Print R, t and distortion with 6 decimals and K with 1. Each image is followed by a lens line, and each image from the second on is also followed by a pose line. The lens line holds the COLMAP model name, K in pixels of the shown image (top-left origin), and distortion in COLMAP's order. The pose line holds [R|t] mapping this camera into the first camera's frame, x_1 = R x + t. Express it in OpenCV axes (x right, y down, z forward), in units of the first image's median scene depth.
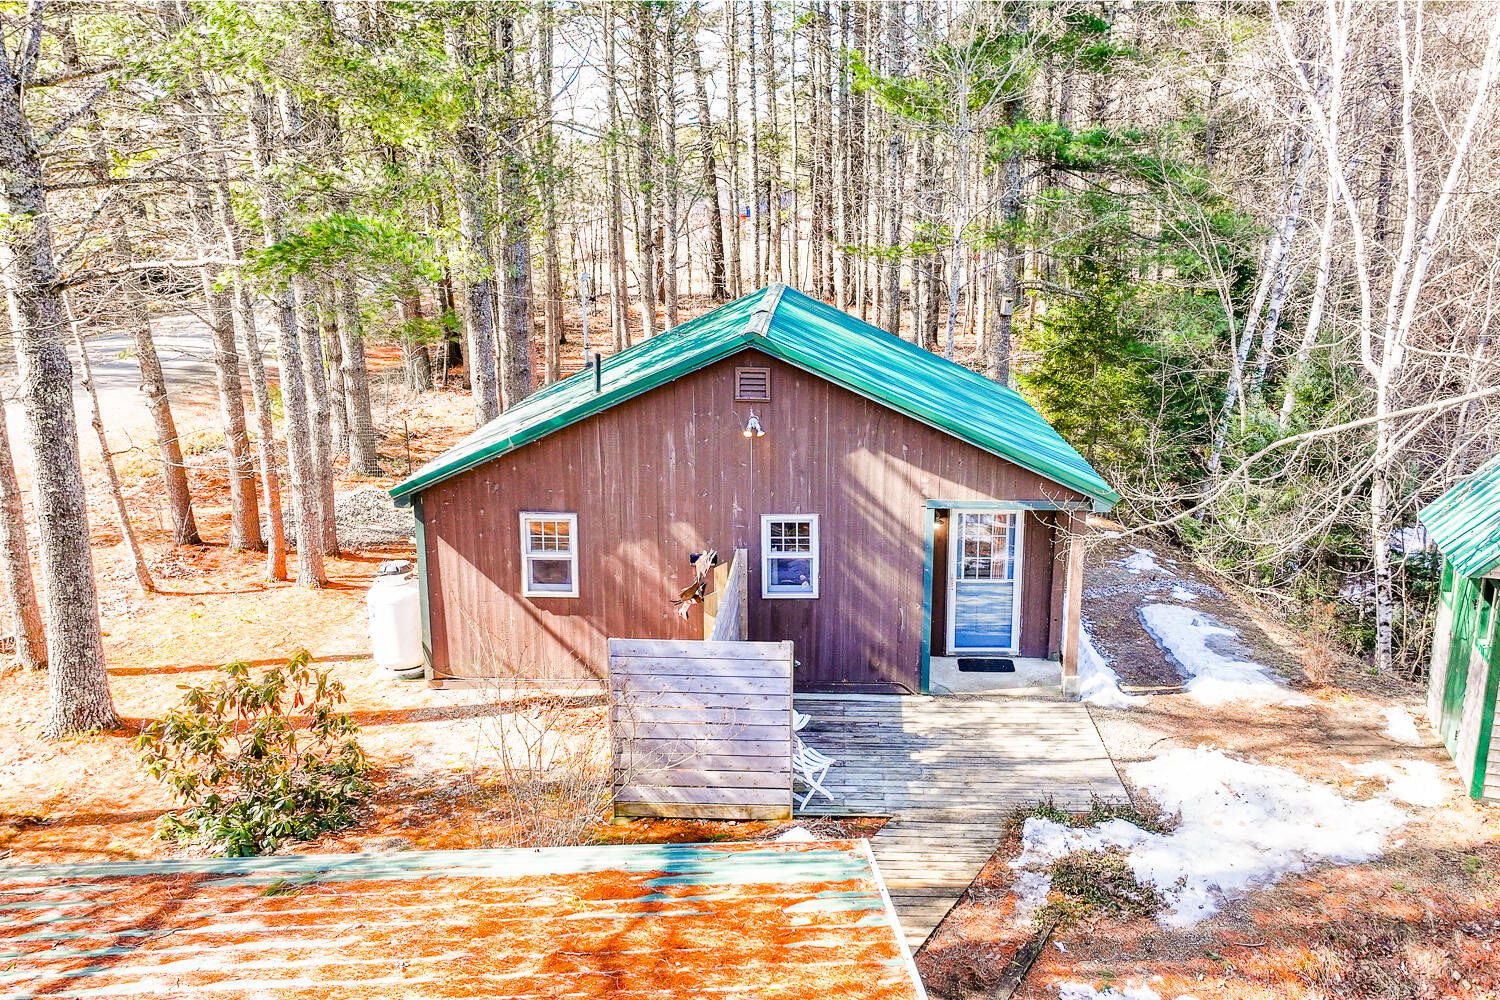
lens RADIAL K [[1317.9, 0, 752.2], [0, 1317.9, 497.2], [0, 0, 1]] dist [0.040856, -0.013645]
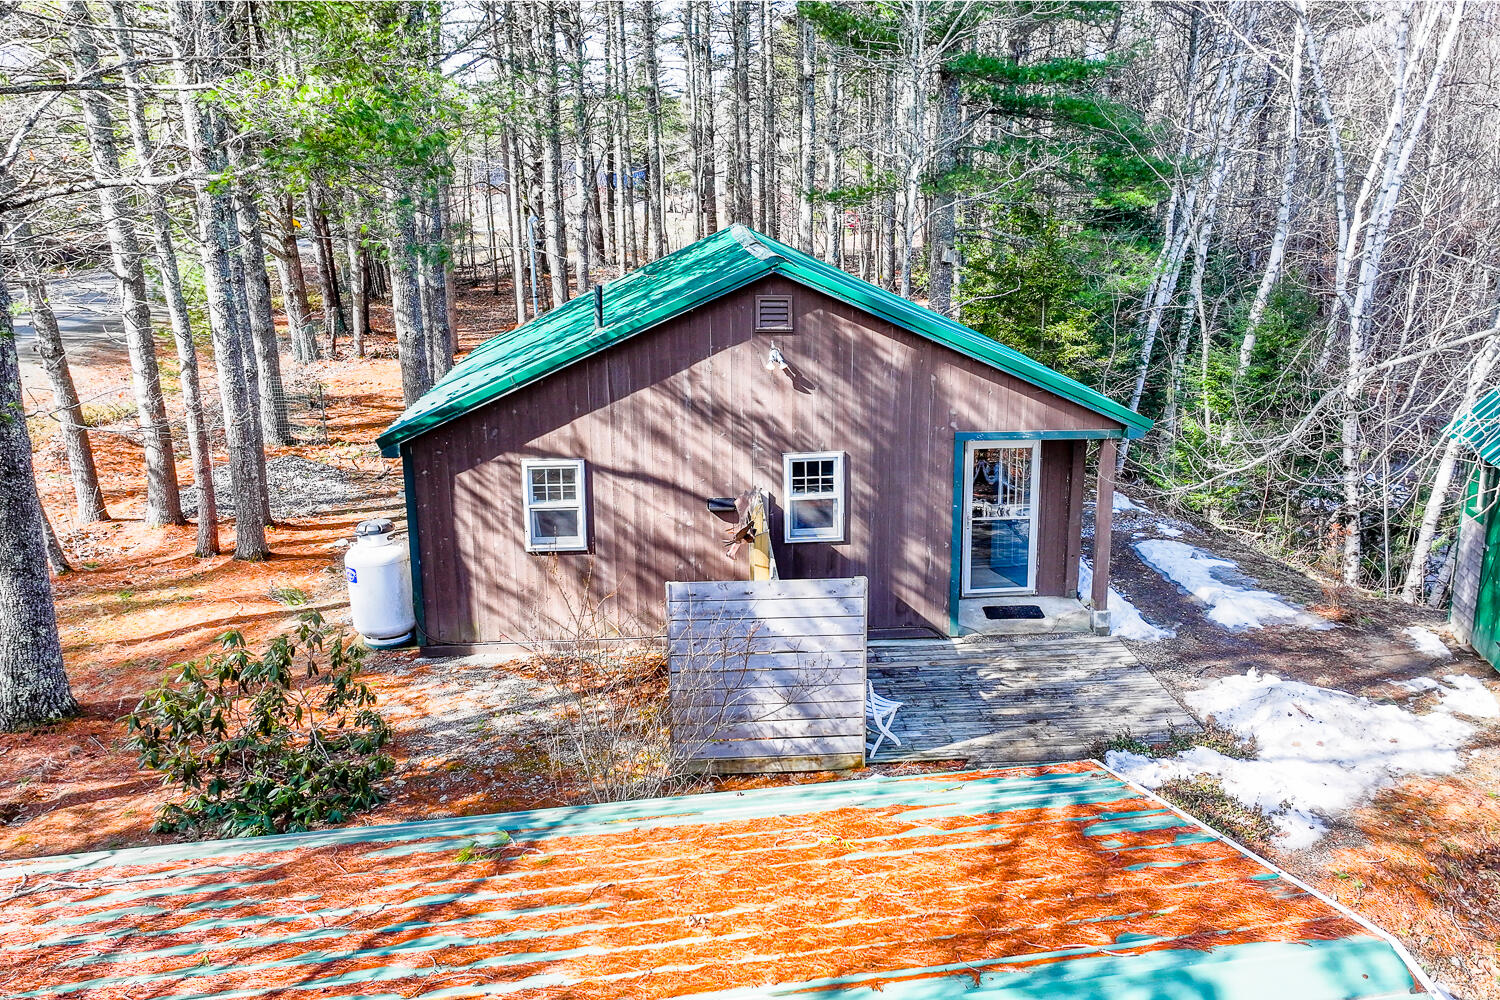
lens RADIAL K [[1317.9, 0, 751.9], [0, 1317.9, 503.6], [0, 0, 1]] dist [0.040856, -0.013645]
pose [[0.992241, -0.035335, 0.119200, -0.132098], [0.033267, 0.999260, 0.019287, 0.030730], [-0.119794, -0.015172, 0.992683, 0.070871]]
